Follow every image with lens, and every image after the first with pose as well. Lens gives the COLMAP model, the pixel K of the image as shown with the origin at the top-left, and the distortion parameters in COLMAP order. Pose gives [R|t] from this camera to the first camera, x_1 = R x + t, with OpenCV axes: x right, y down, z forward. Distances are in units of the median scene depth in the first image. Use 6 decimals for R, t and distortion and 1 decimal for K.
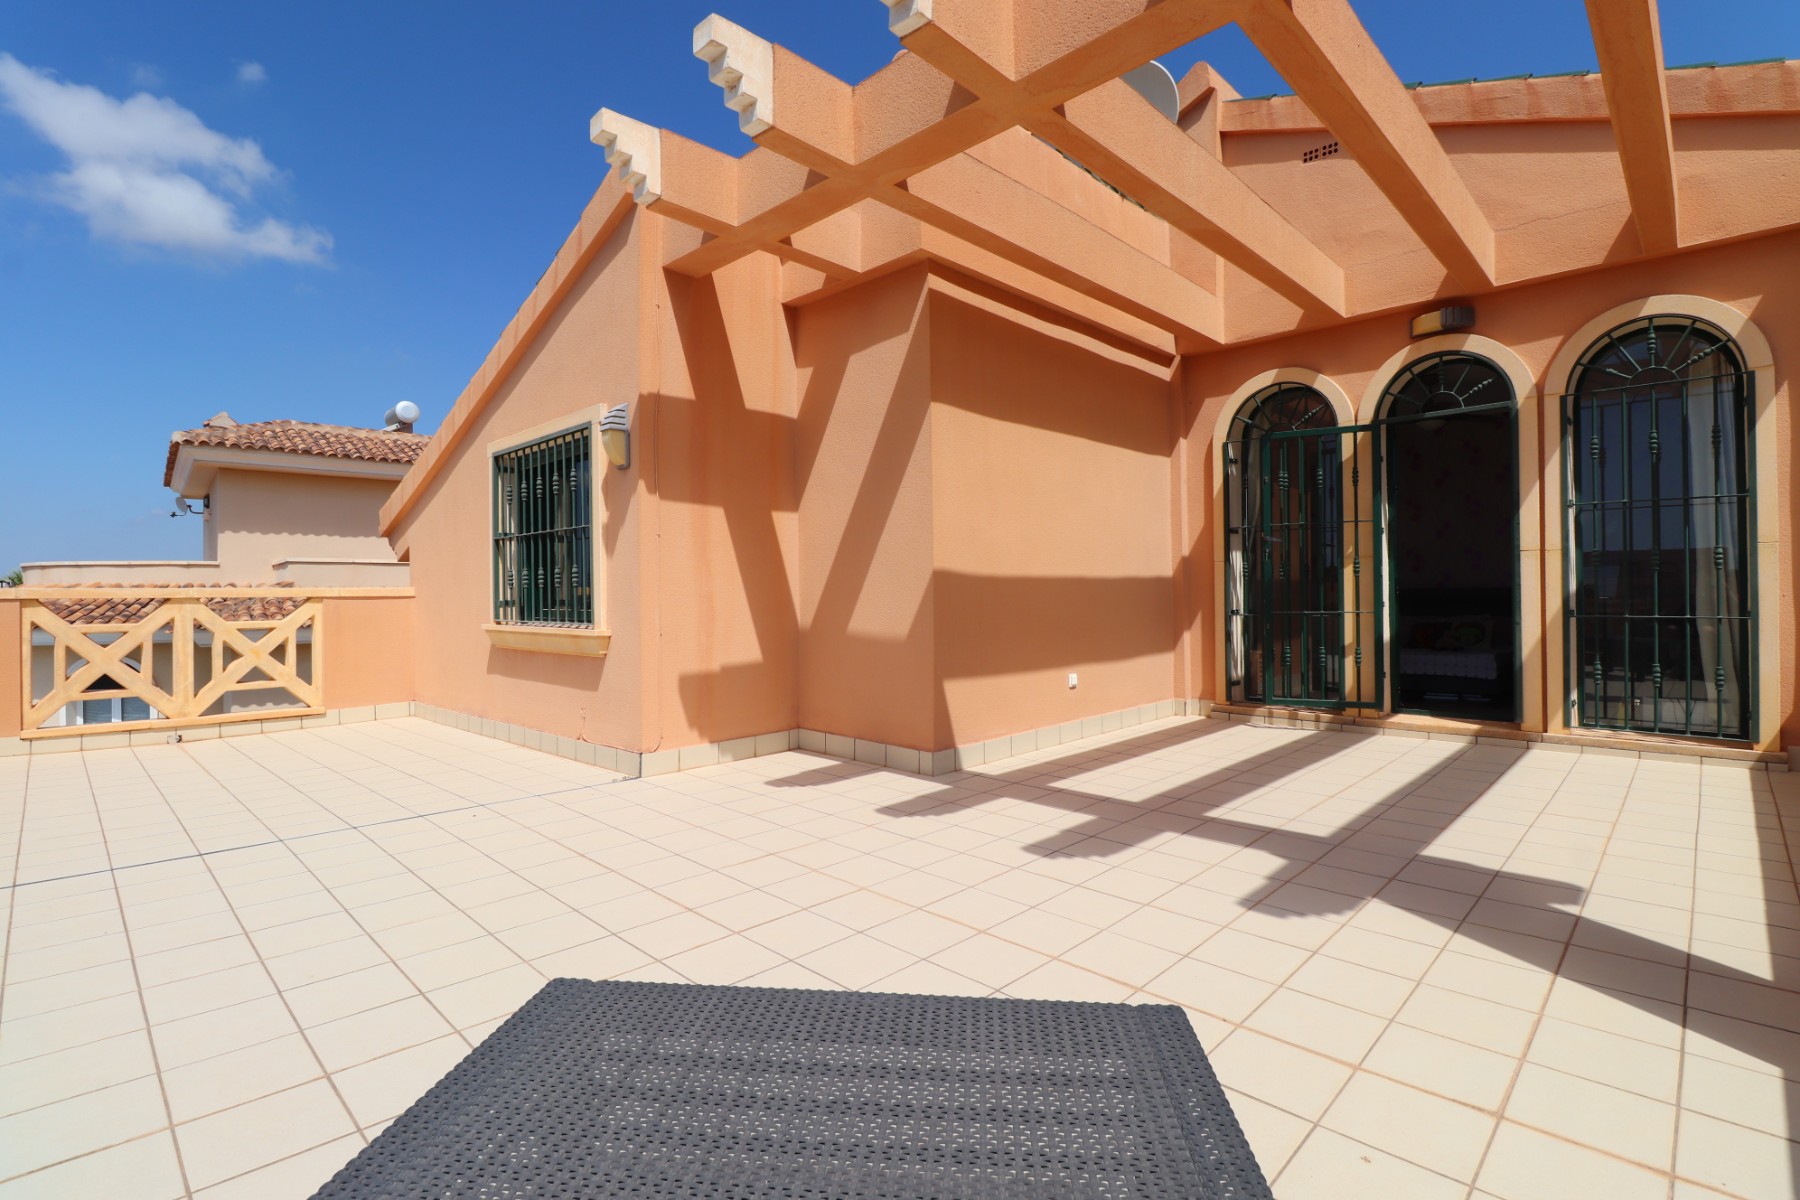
lens RADIAL K [[834.7, 0, 909.0], [0, 834.7, 590.6], [0, 0, 1]] dist [0.001838, -0.013395]
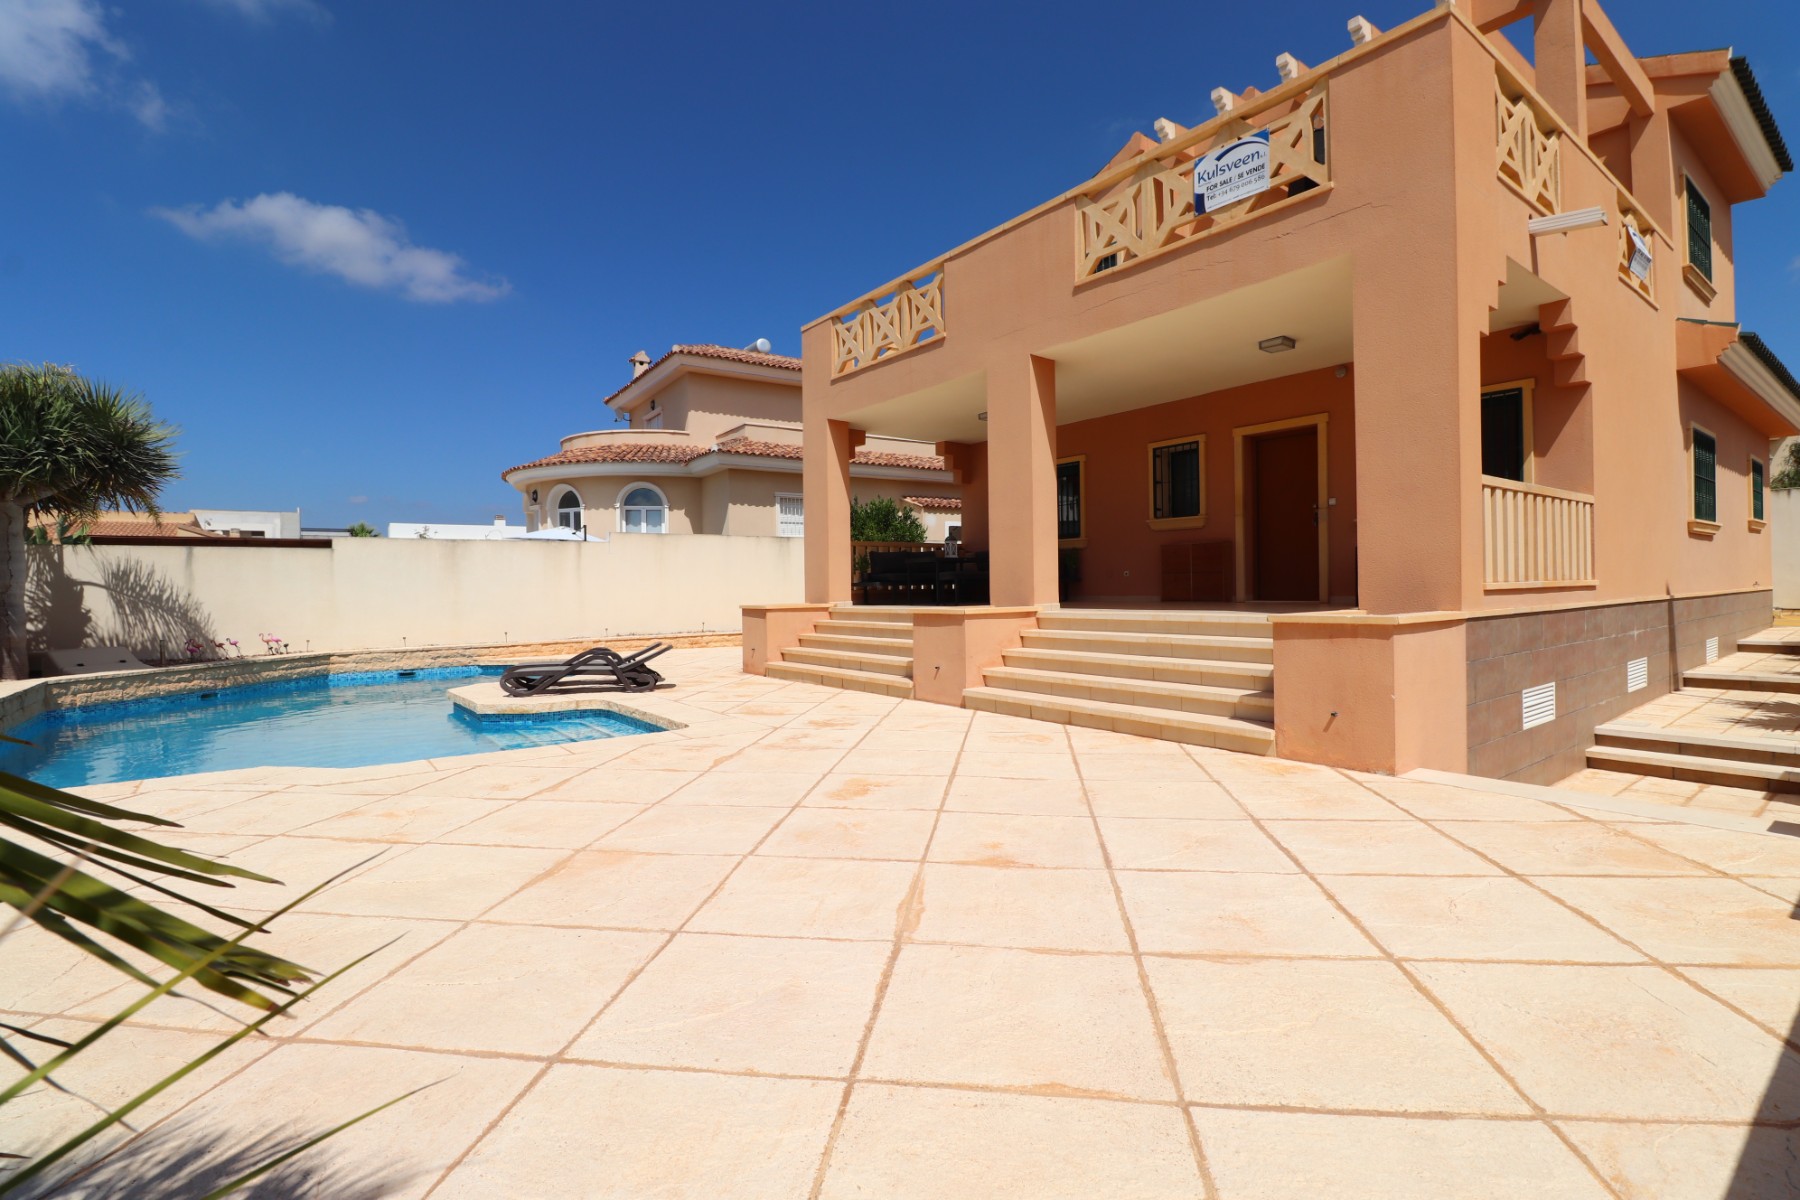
lens RADIAL K [[834.7, 0, 909.0], [0, 834.7, 590.6], [0, 0, 1]] dist [0.001838, -0.013395]
pose [[0.988612, -0.007507, -0.150302, -0.924641], [0.008521, 0.999945, 0.006105, 1.244890], [0.150248, -0.007317, 0.988621, -2.362742]]
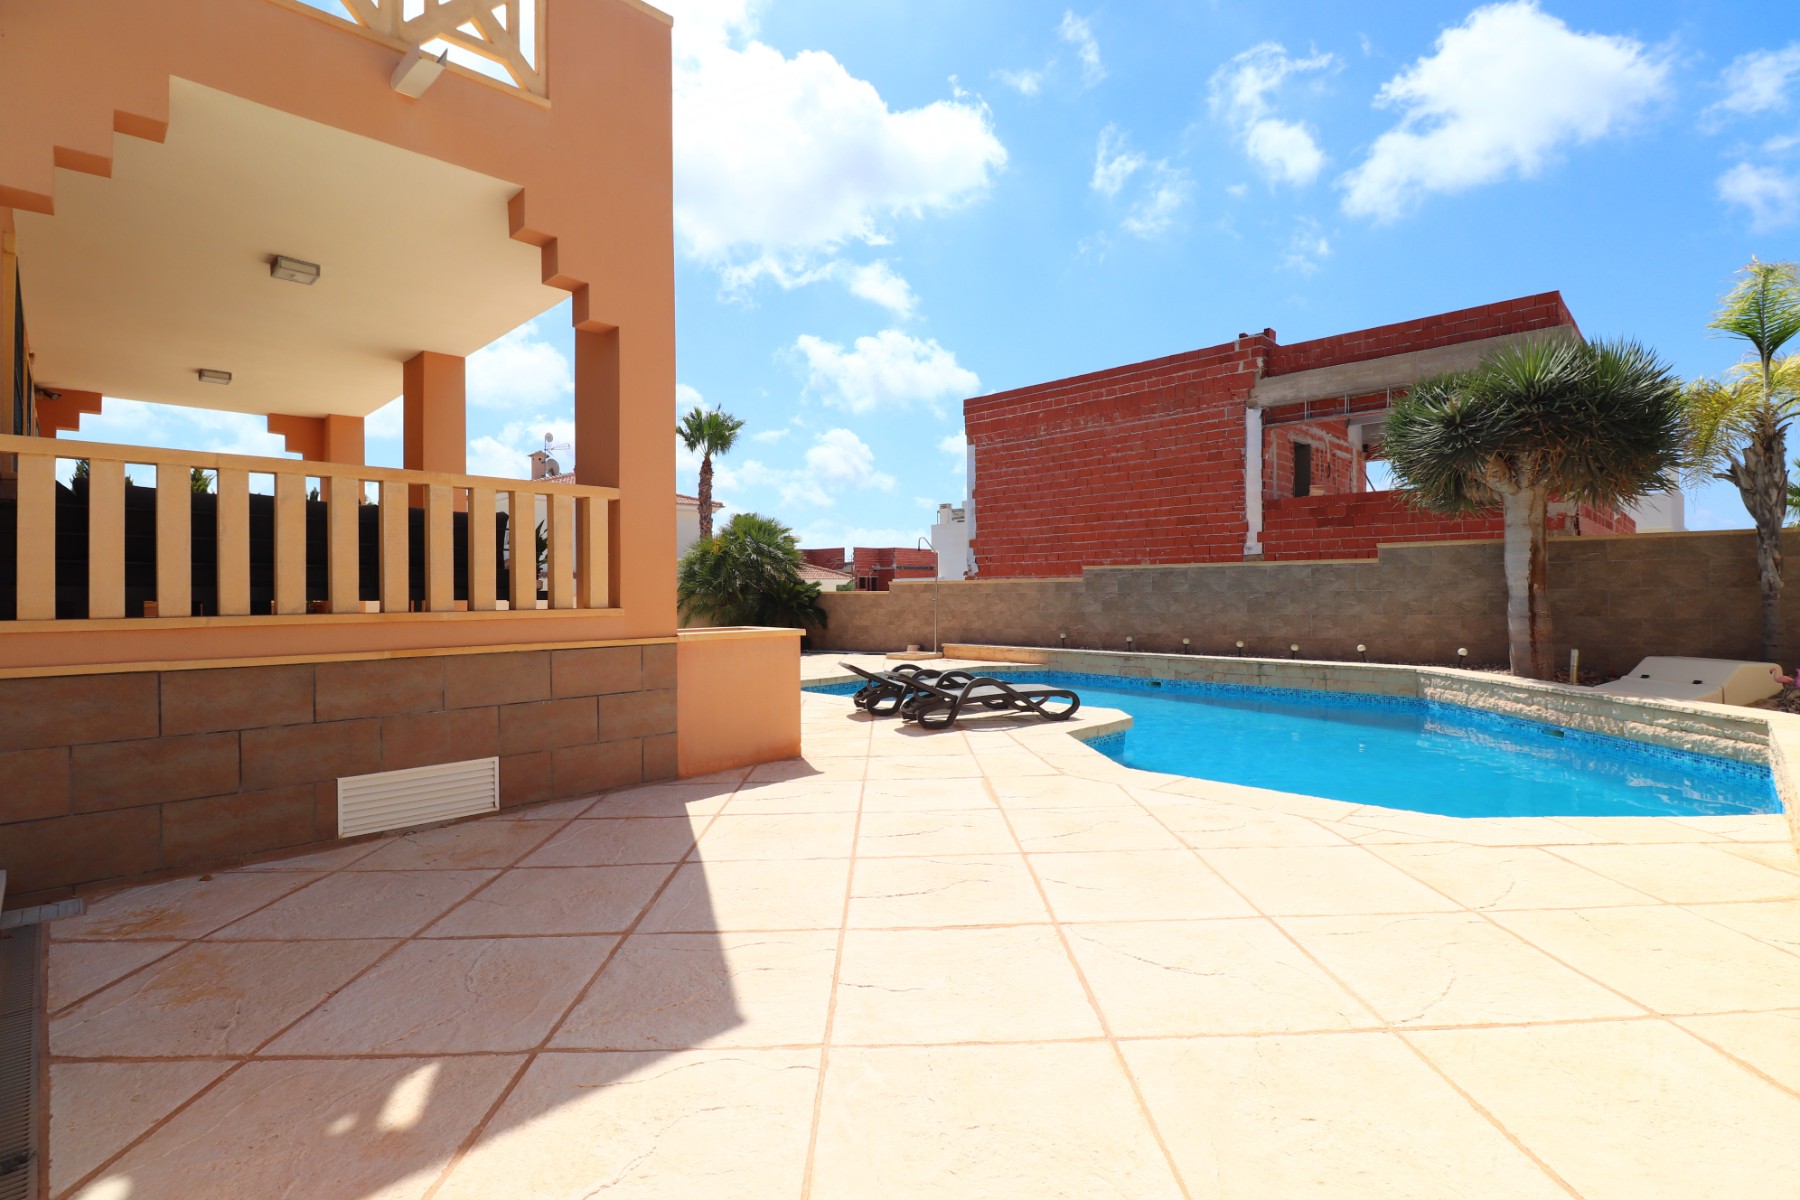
lens RADIAL K [[839.9, 0, 906.2], [0, 839.9, 590.7], [0, 0, 1]] dist [0.001579, -0.013480]
pose [[-0.999799, 0.012575, 0.015588, -2.555209], [0.012515, 0.999914, -0.003939, 1.247468], [-0.015636, -0.003743, -0.999871, 3.437053]]
